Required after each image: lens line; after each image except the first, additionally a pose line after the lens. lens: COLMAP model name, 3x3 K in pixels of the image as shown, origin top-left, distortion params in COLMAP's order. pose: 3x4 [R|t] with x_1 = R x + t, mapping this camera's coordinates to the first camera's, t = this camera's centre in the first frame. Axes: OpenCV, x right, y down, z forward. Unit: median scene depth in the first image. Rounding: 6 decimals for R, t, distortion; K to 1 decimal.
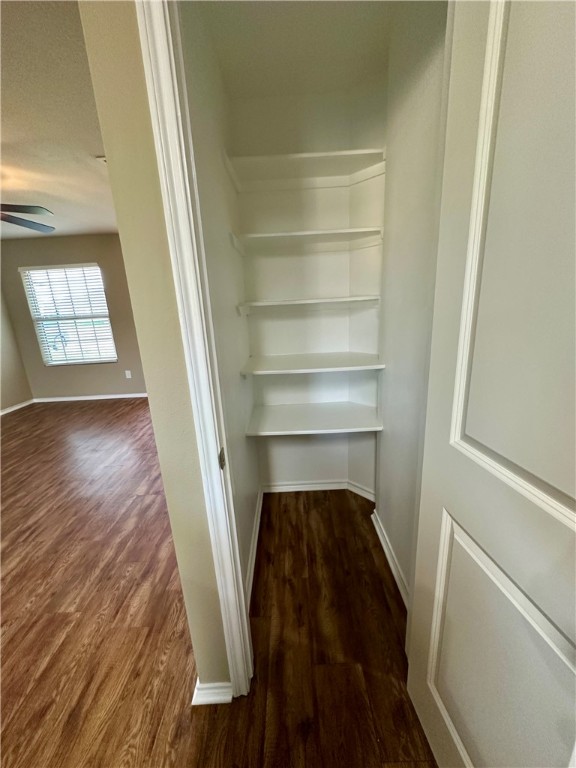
lens RADIAL K [[305.9, 0, 288.0], [0, 305.9, 384.0], [0, 0, 1]] dist [-0.003102, 0.000137]
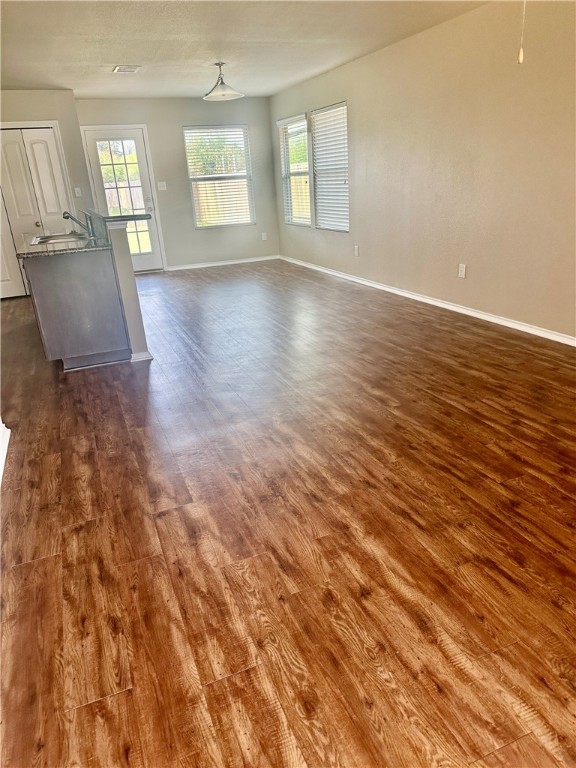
lens RADIAL K [[533.5, 0, 288.0], [0, 533.5, 384.0], [0, 0, 1]] dist [0.109246, -0.163549]
pose [[-0.918000, 0.236324, -0.318478, -0.458918], [0.002678, 0.806733, 0.590910, -0.493395], [0.396572, 0.541602, -0.741214, 2.022003]]
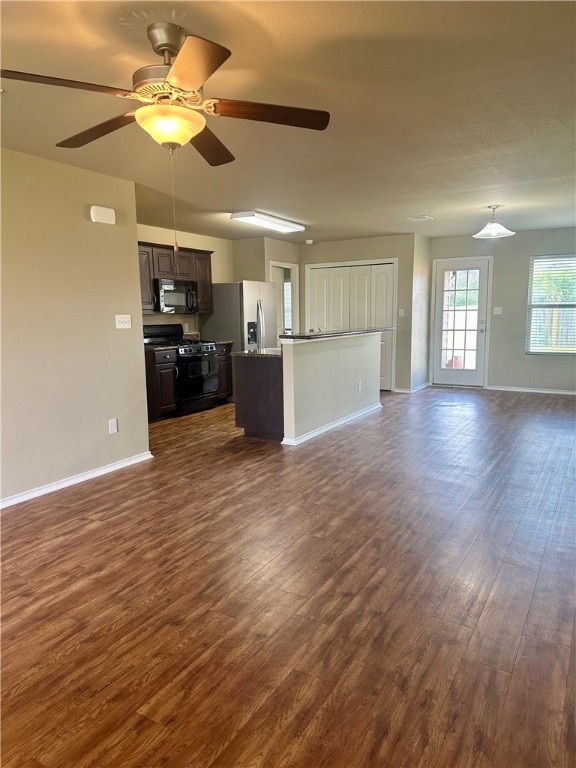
lens RADIAL K [[533.5, 0, 288.0], [0, 533.5, 384.0], [0, 0, 1]] dist [0.109246, -0.163549]
pose [[-0.859946, -0.007815, 0.510325, -2.024761], [0.188824, 0.924066, 0.332336, -0.466024], [-0.474171, 0.382153, -0.793171, 2.142792]]
